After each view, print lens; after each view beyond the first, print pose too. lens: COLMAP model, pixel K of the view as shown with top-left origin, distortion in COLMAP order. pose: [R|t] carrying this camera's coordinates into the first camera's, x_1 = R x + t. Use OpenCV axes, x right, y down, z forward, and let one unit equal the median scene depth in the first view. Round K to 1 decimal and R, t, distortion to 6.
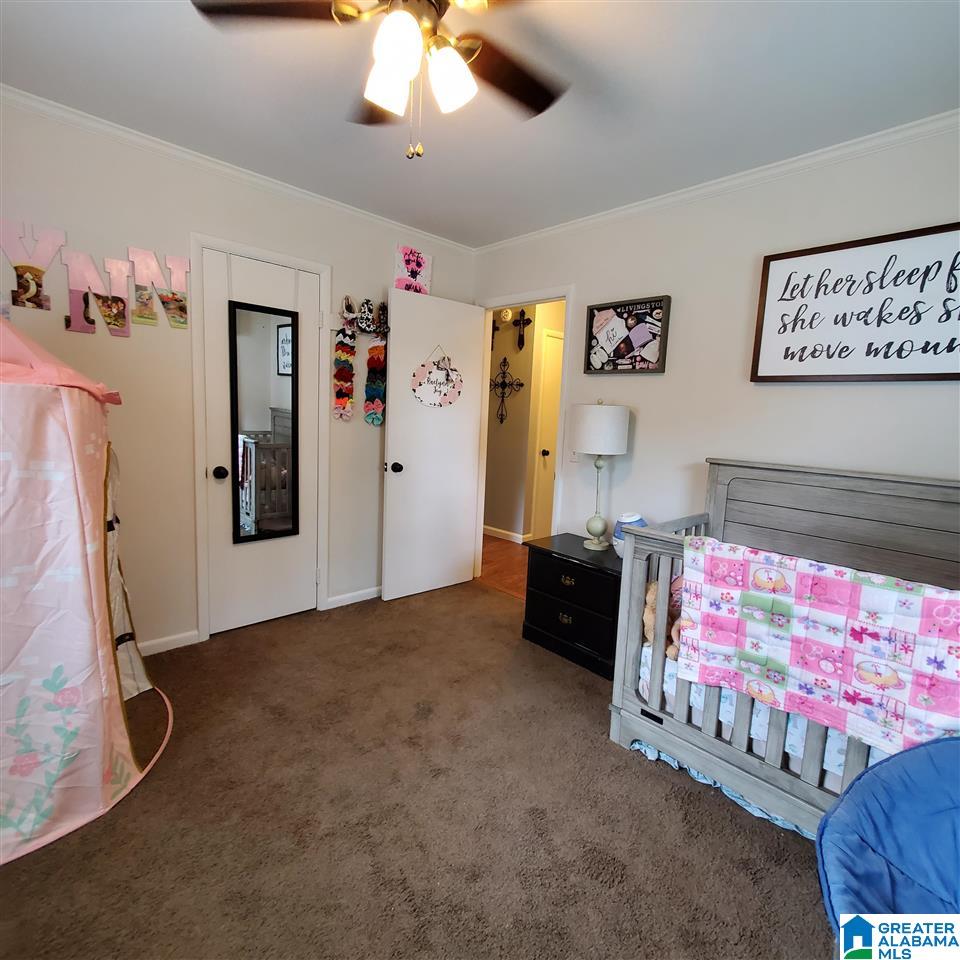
lens RADIAL K [[504.0, 0, 487.4], [0, 504.0, 473.3], [0, 0, 1]] dist [0.004034, -0.001250]
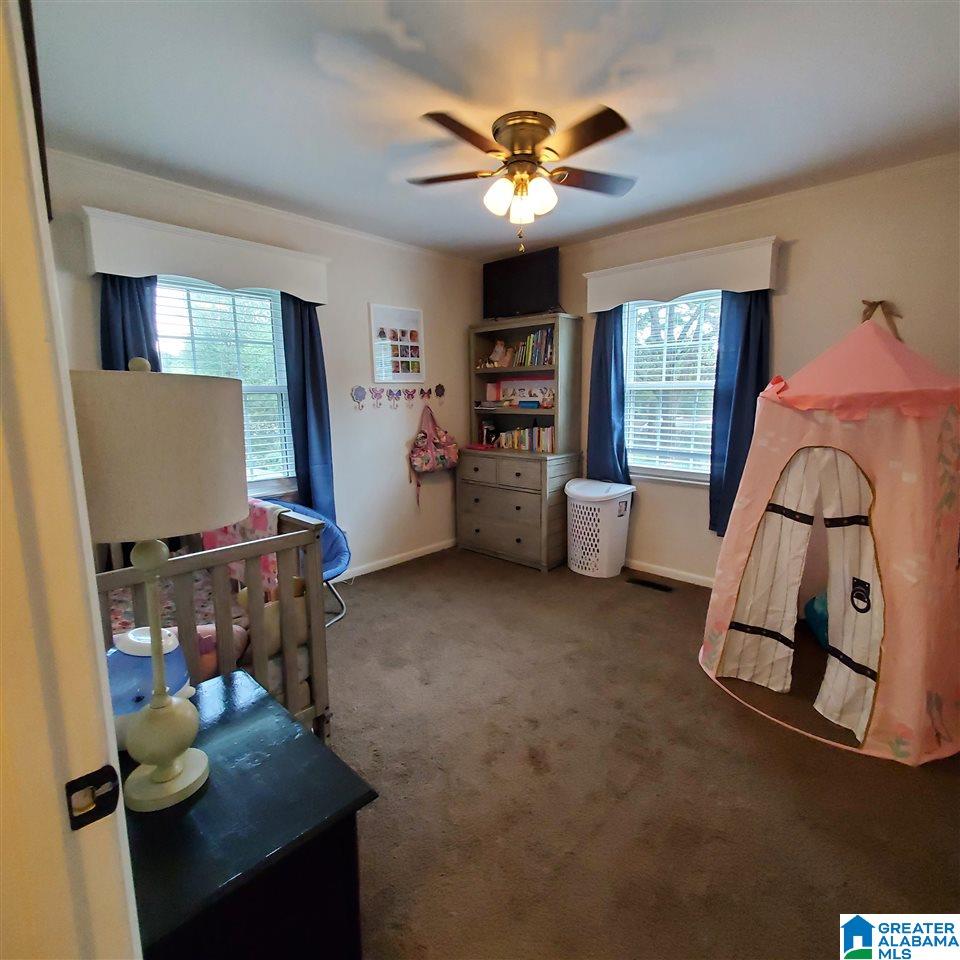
lens RADIAL K [[504.0, 0, 487.4], [0, 504.0, 473.3], [0, 0, 1]] dist [0.004034, -0.001250]
pose [[-0.997464, -0.023527, -0.067176, 0.028201], [-0.040650, 0.963032, 0.266302, -0.226653], [0.058428, 0.268357, -0.961546, 1.753416]]
